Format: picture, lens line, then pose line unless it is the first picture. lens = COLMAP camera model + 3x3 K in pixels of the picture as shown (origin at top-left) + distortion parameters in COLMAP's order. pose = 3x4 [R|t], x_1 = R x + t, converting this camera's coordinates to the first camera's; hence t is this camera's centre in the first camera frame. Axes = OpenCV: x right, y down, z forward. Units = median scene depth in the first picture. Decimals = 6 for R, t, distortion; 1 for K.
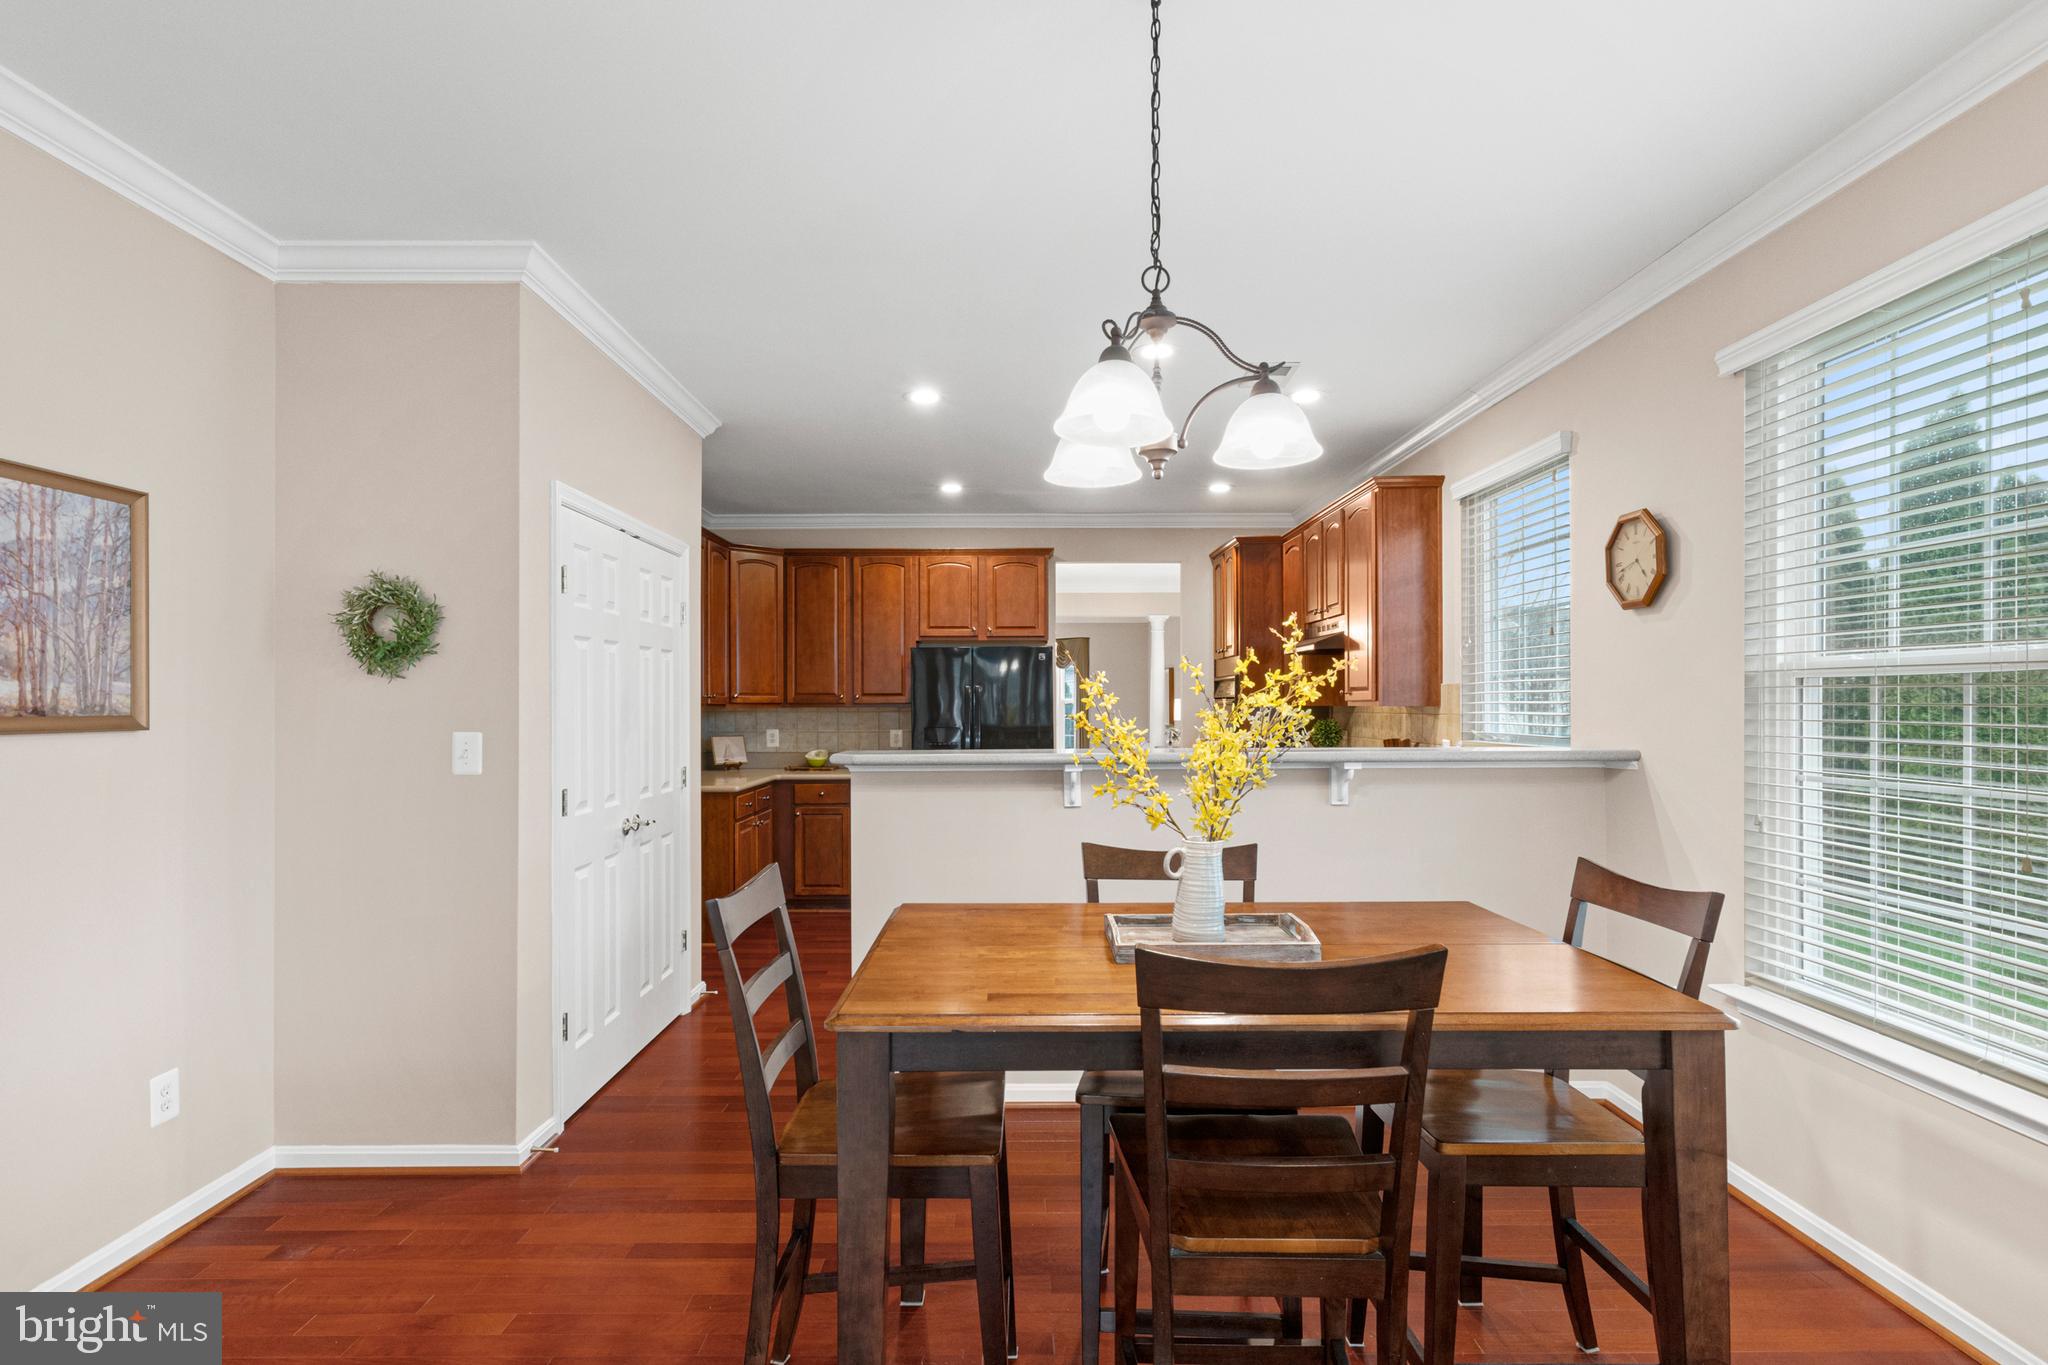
lens RADIAL K [[996.0, 0, 1034.5], [0, 996.0, 699.1], [0, 0, 1]] dist [-0.003661, 0.000031]
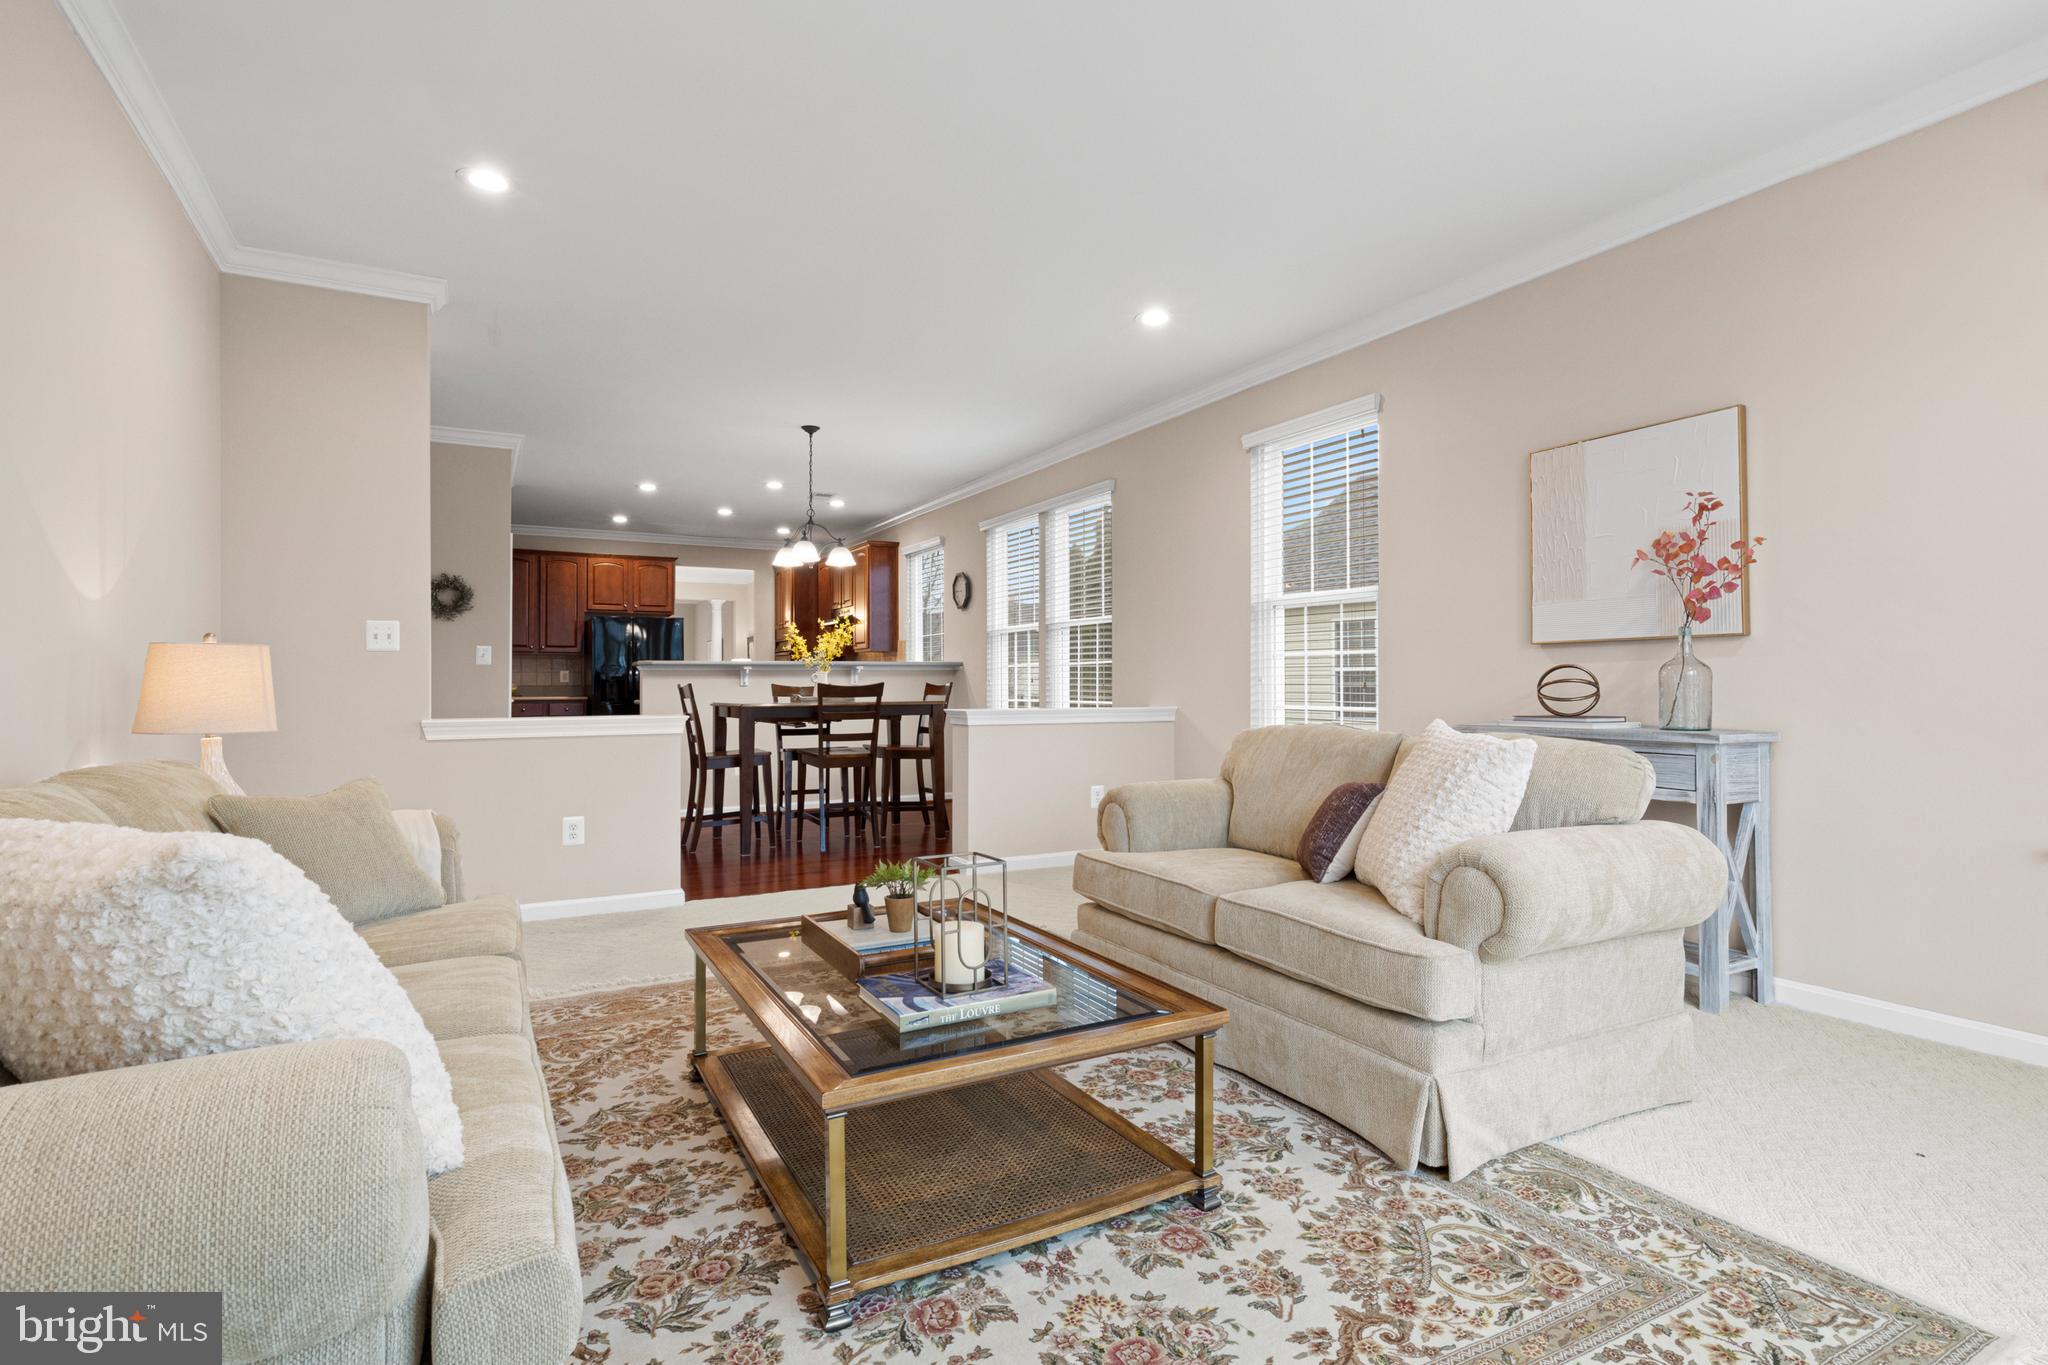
lens RADIAL K [[1028.7, 0, 1016.9], [0, 1028.7, 695.2], [0, 0, 1]] dist [0.001484, 0.000567]
pose [[0.888865, -0.004616, 0.458146, -0.256041], [-0.000233, 0.999945, 0.010526, 0.054314], [-0.458169, -0.009463, 0.888815, -0.736650]]
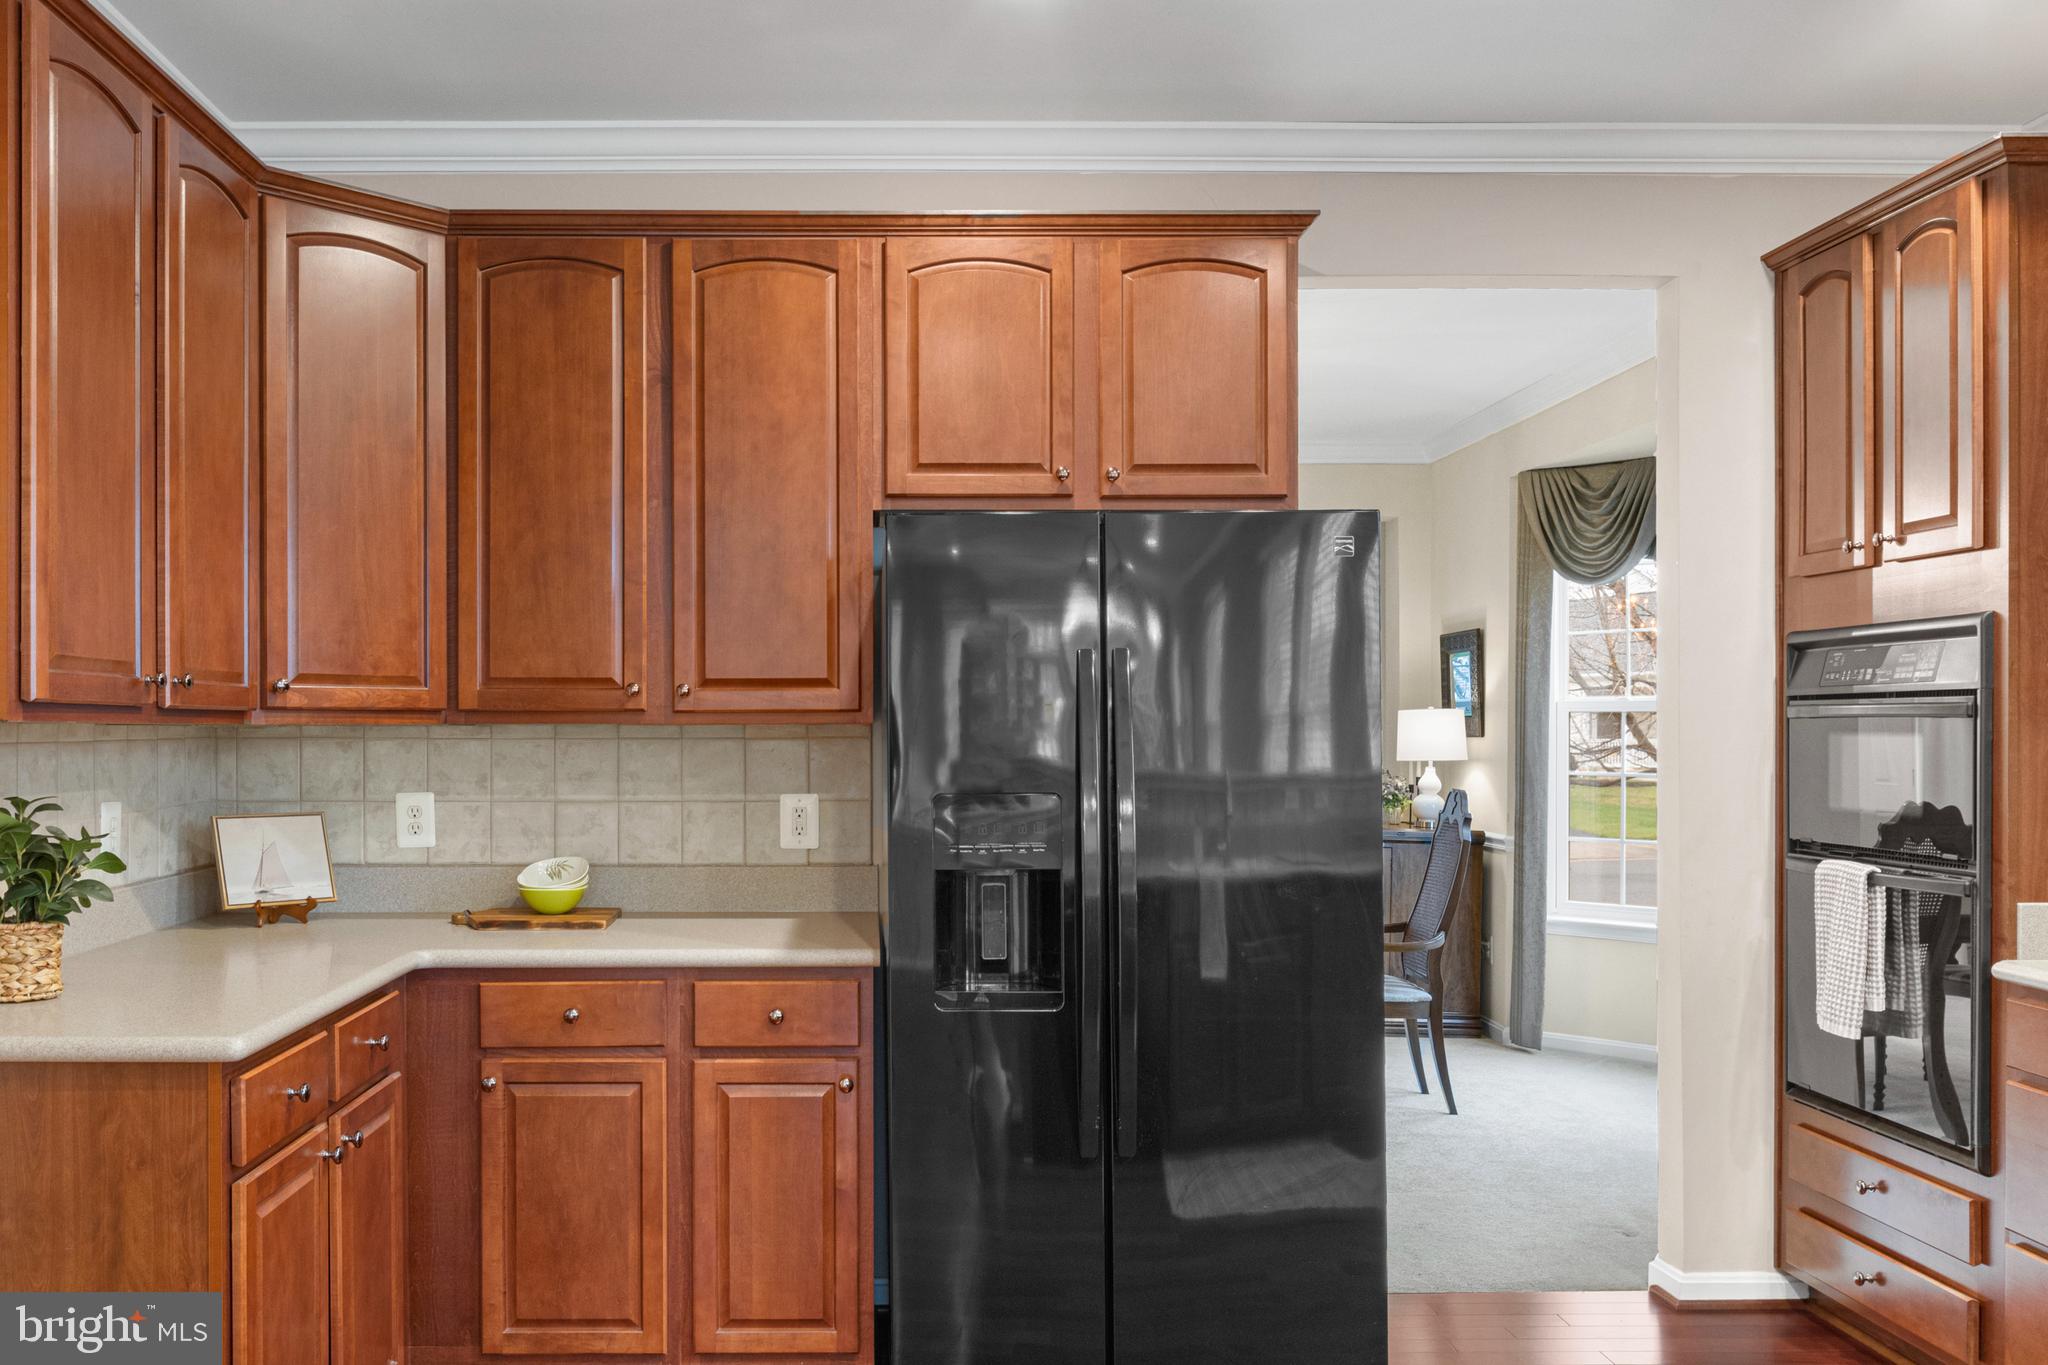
lens RADIAL K [[1678.7, 0, 912.8], [0, 1678.7, 726.5], [0, 0, 1]] dist [0.011609, 0.002026]
pose [[0.999980, 0.000579, 0.006348, -0.110177], [-0.000569, 0.999999, -0.001562, 0.009866], [-0.006349, 0.001559, 0.999979, 0.475844]]
